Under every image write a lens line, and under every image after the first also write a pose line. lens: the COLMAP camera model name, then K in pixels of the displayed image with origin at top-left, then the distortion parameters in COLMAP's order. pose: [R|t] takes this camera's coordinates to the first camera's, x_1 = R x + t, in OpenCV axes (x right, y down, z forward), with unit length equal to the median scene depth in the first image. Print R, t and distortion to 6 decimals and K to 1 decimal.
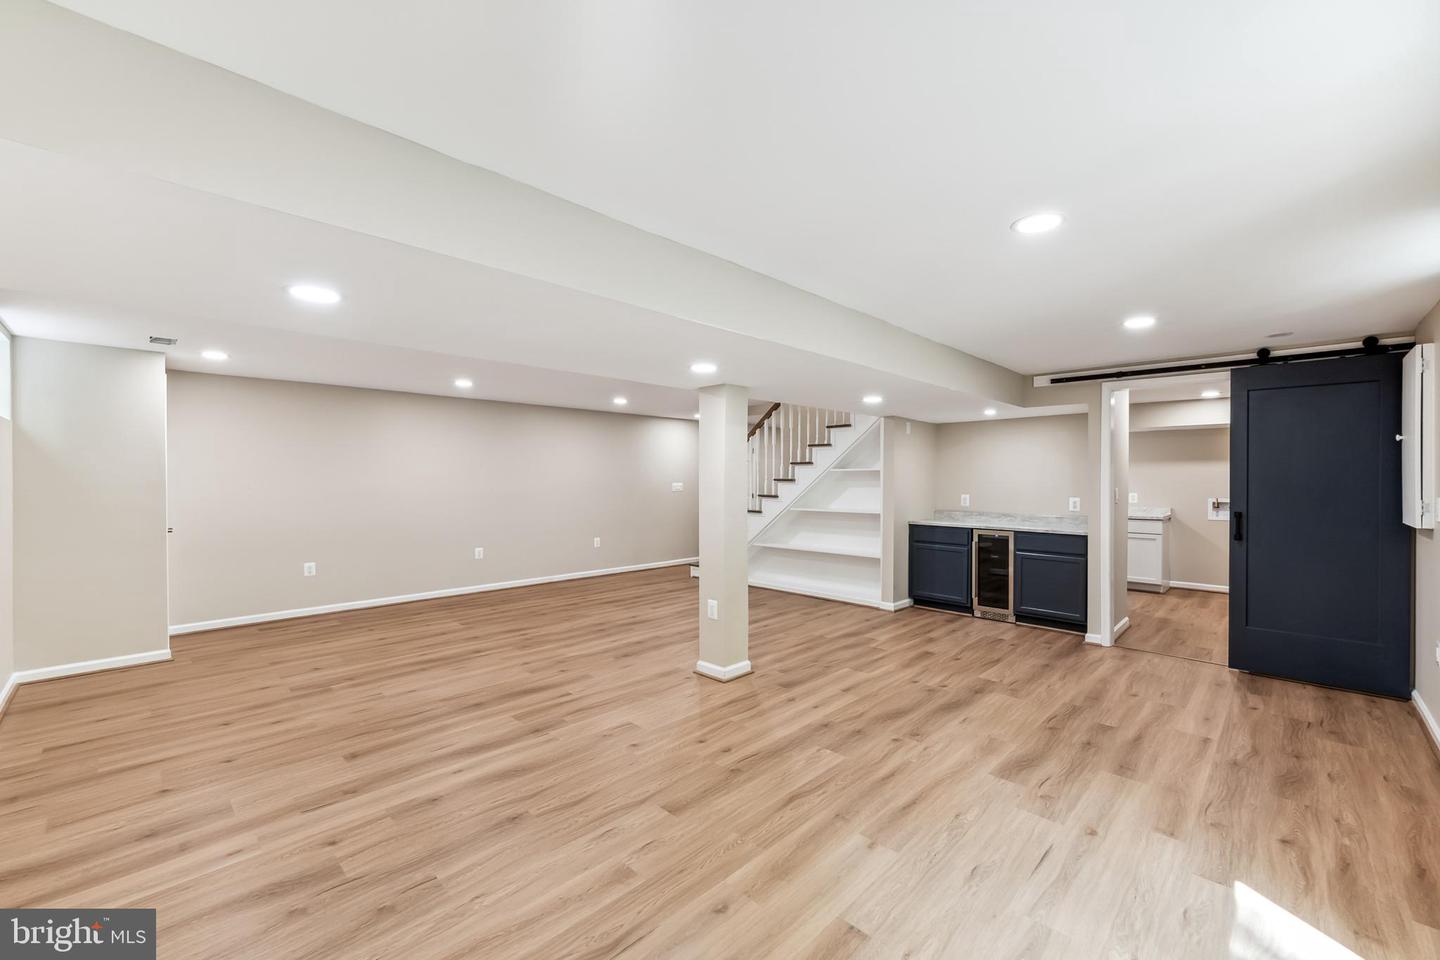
lens RADIAL K [[597.7, 0, 716.9], [0, 597.7, 481.3], [0, 0, 1]] dist [-0.014465, 0.000679]
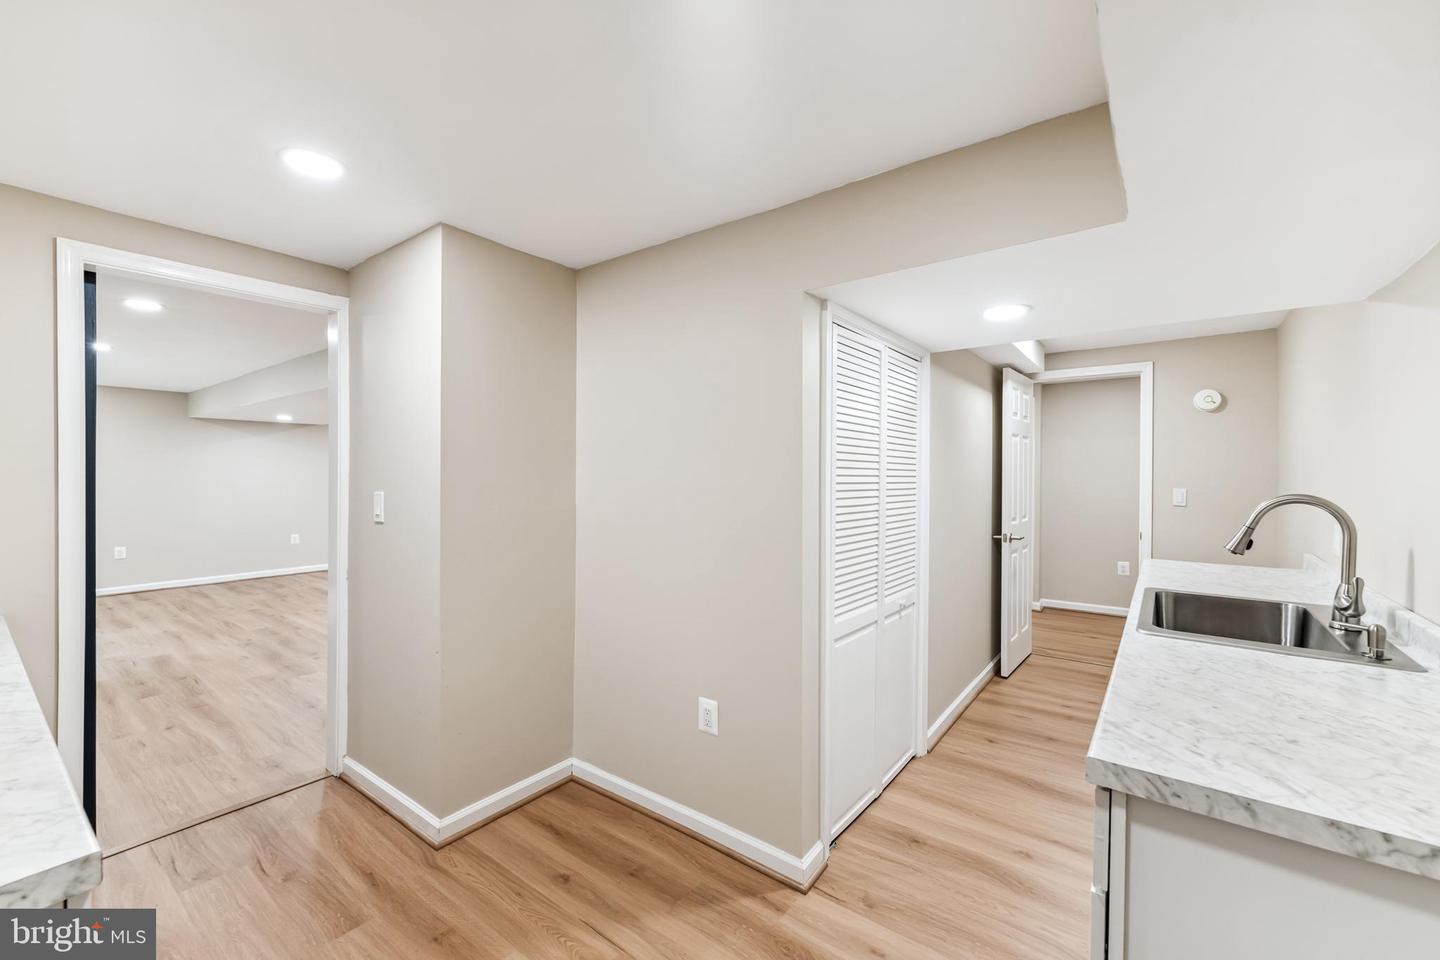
lens RADIAL K [[597.7, 0, 708.5], [0, 597.7, 478.5], [0, 0, 1]] dist [-0.014465, 0.000679]
pose [[0.109878, 0.006485, -0.993924, 1.434889], [-0.007600, 0.999955, 0.005684, 0.000620], [0.993916, 0.006929, 0.109922, 1.481093]]
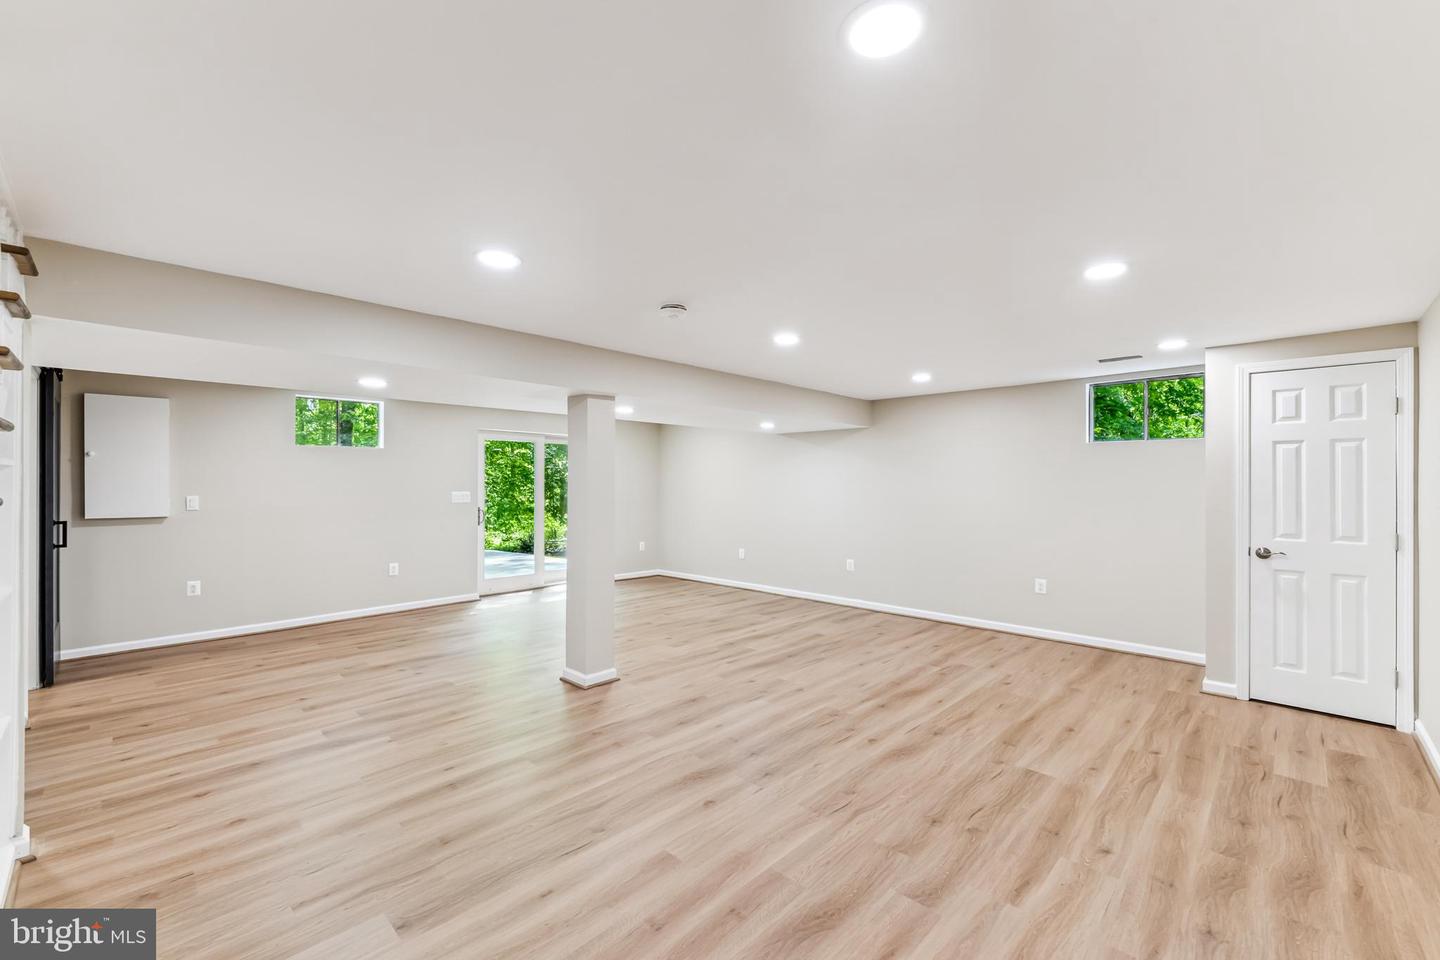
lens RADIAL K [[597.7, 0, 716.0], [0, 597.7, 476.9], [0, 0, 1]] dist [-0.014465, 0.000679]
pose [[-0.999987, -0.003861, -0.003442, -0.192317], [-0.003842, 0.999977, -0.005585, -0.015705], [0.003464, -0.005572, -0.999978, 1.971203]]
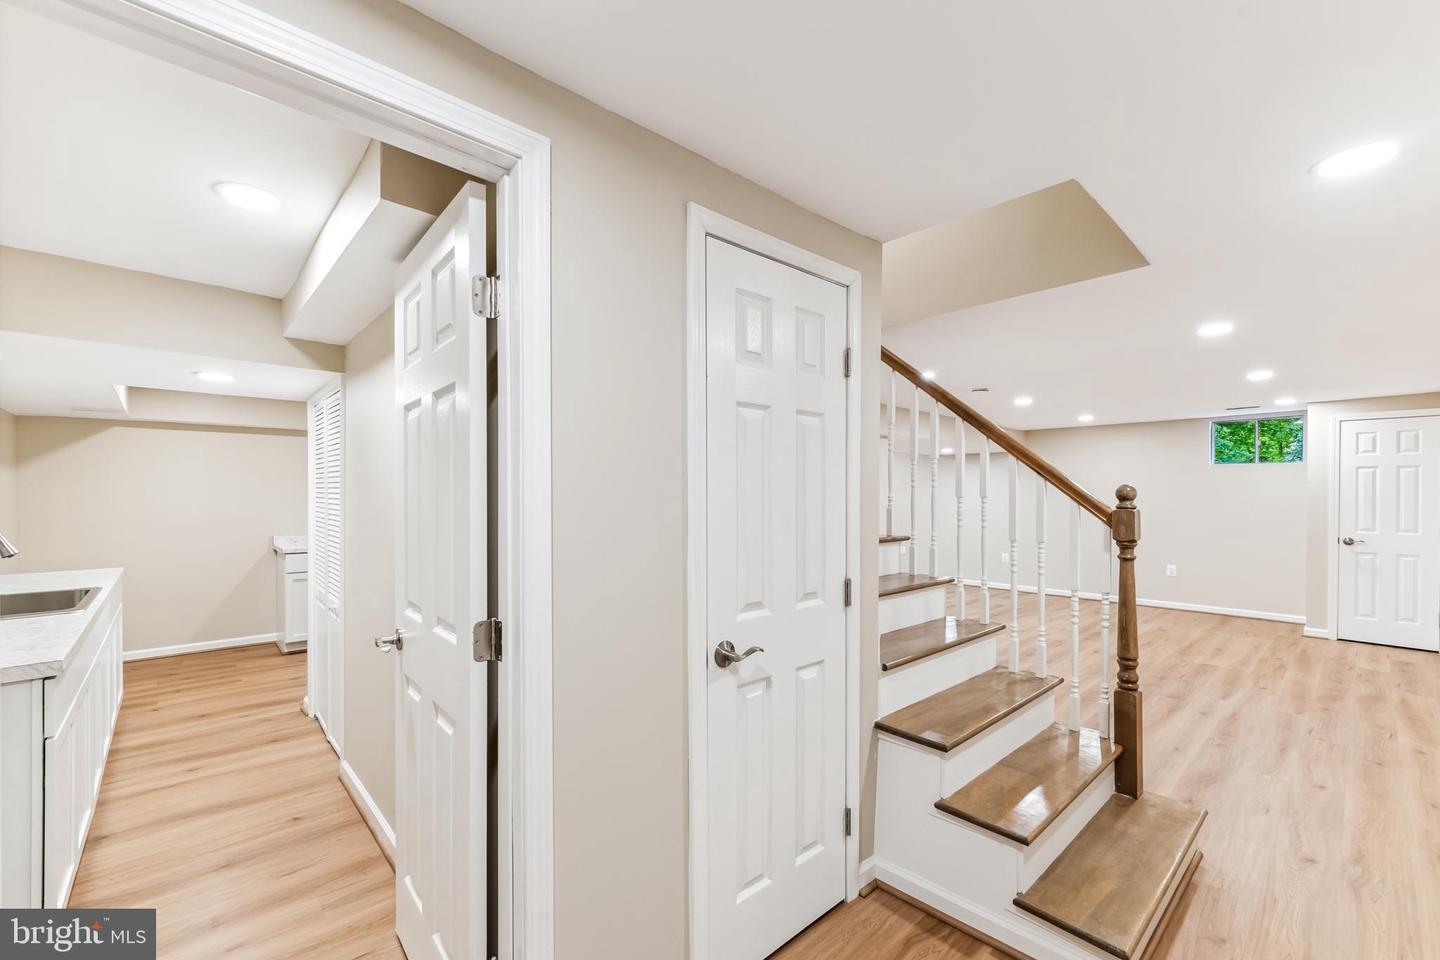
lens RADIAL K [[597.7, 0, 715.9], [0, 597.7, 492.4], [0, 0, 1]] dist [-0.014465, 0.000679]
pose [[-0.998149, -0.007363, 0.060372, 0.302963], [-0.007108, 0.999965, 0.004436, -0.015115], [-0.060403, 0.003998, -0.998166, 2.472002]]
